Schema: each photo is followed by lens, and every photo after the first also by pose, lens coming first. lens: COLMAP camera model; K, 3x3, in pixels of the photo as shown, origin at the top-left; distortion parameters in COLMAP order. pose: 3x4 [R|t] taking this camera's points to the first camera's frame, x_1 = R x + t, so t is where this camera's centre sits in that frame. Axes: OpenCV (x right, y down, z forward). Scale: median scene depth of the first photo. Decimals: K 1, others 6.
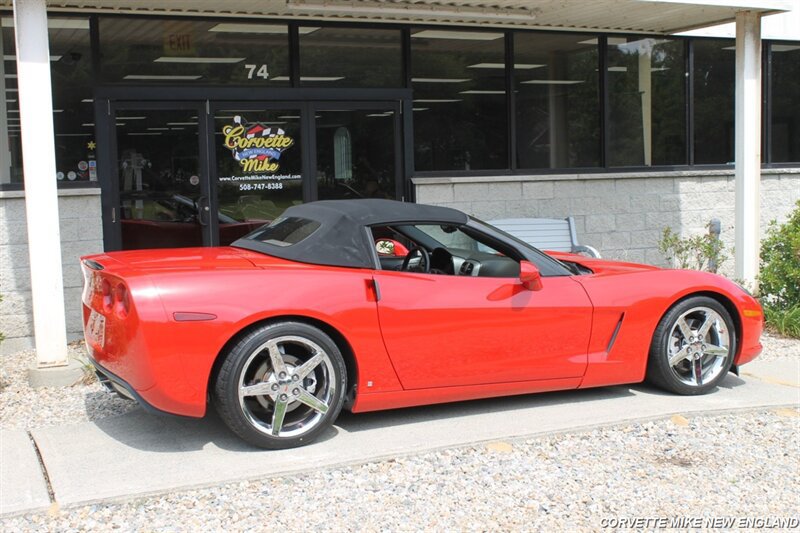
lens RADIAL K [[1044.6, 0, 401.1], [0, 1044.6, 268.8], [0, 0, 1]] dist [-0.048914, 0.000000]
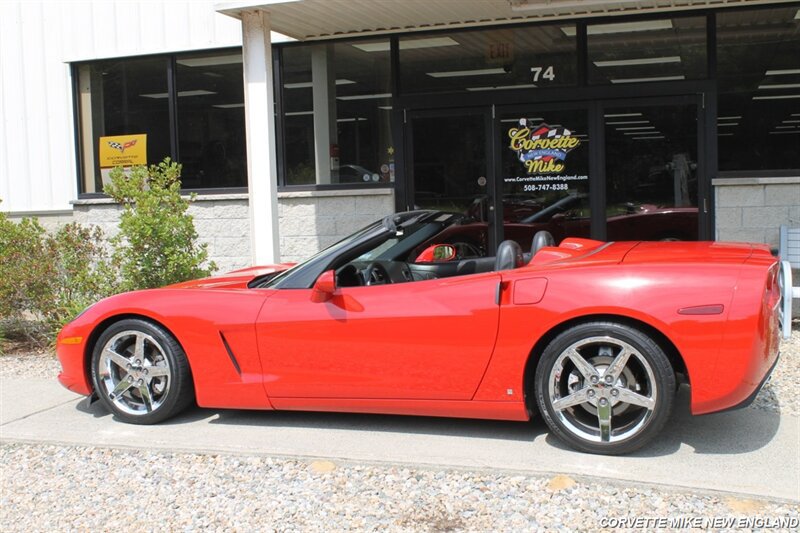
lens RADIAL K [[968.1, 0, 403.0], [0, 968.1, 264.9], [0, 0, 1]] dist [-0.061871, 0.000000]
pose [[0.739696, 0.055275, -0.670667, 0.399088], [-0.051059, 0.998358, 0.025969, -0.021340], [0.671001, 0.015034, 0.741304, 0.216054]]
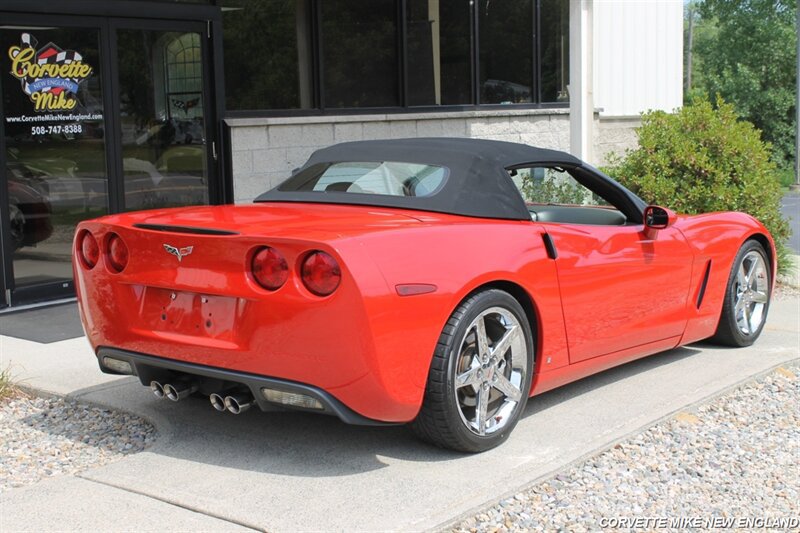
lens RADIAL K [[1210.7, 0, 399.8], [0, 1210.7, 270.4], [0, 0, 1]] dist [-0.008396, 0.000000]
pose [[0.893860, -0.057162, 0.444687, -0.308974], [0.043939, 0.998233, 0.039996, -0.001935], [-0.446187, -0.016211, 0.894793, 0.111818]]
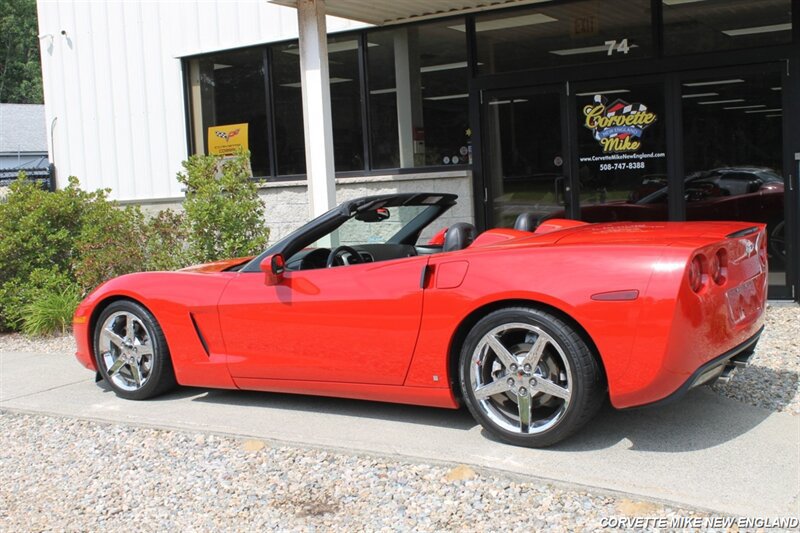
lens RADIAL K [[968.1, 0, 404.6], [0, 968.1, 263.8], [0, 0, 1]] dist [-0.061871, 0.000000]
pose [[0.567531, 0.066119, -0.820693, 0.493676], [-0.039906, 0.997808, 0.052792, -0.028191], [0.822384, 0.002790, 0.568926, 0.330660]]
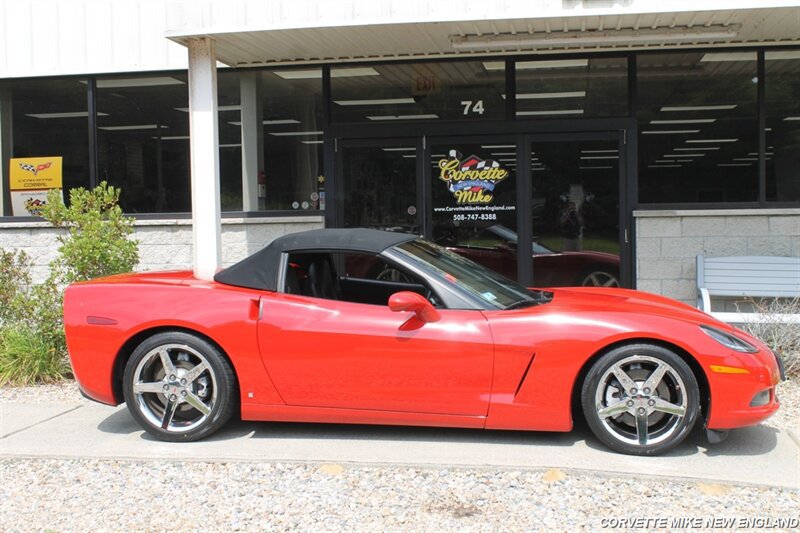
lens RADIAL K [[1044.6, 0, 402.6], [0, 1044.6, 266.1], [0, 0, 1]] dist [-0.048914, 0.000000]
pose [[0.829203, 0.037428, -0.557693, 0.393564], [-0.056162, 0.998285, -0.016507, -0.008771], [0.556118, 0.045009, 0.829883, 0.096624]]
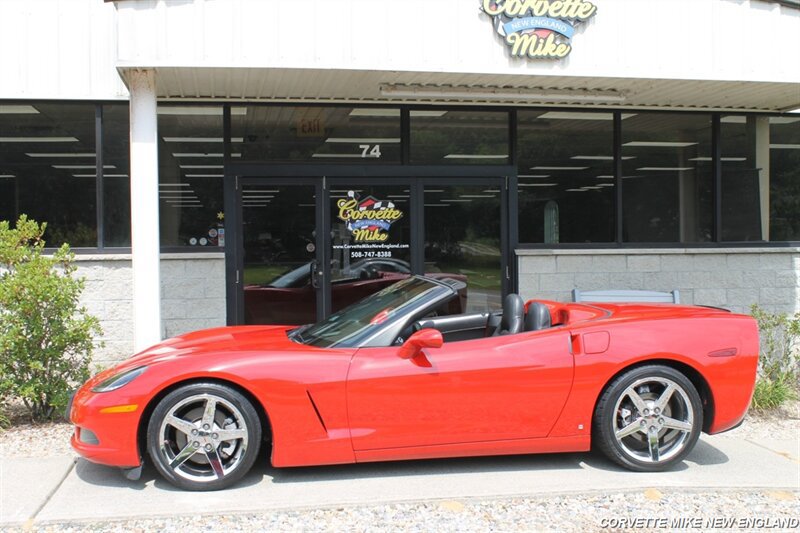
lens RADIAL K [[968.1, 0, 402.6], [0, 968.1, 271.1], [0, 0, 1]] dist [-0.061871, 0.000000]
pose [[0.968287, 0.024018, -0.248682, 0.154631], [-0.039362, 0.997603, -0.056916, -0.004159], [0.246718, 0.064900, 0.966912, 0.018510]]
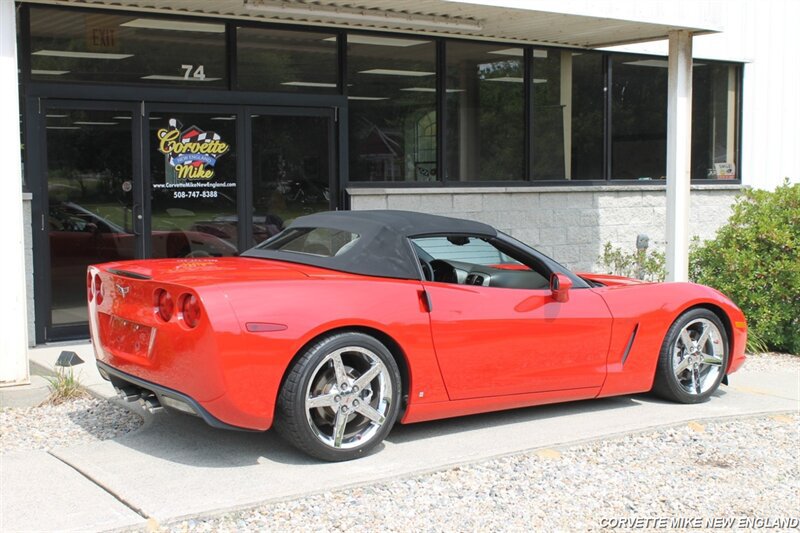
lens RADIAL K [[1135.7, 0, 398.6], [0, 1135.7, 264.3], [0, 0, 1]] dist [-0.029458, 0.000000]
pose [[0.983737, 0.006418, 0.179500, -0.138654], [-0.002991, 0.999808, -0.019355, 0.003539], [-0.179590, 0.018503, 0.983568, -0.039779]]
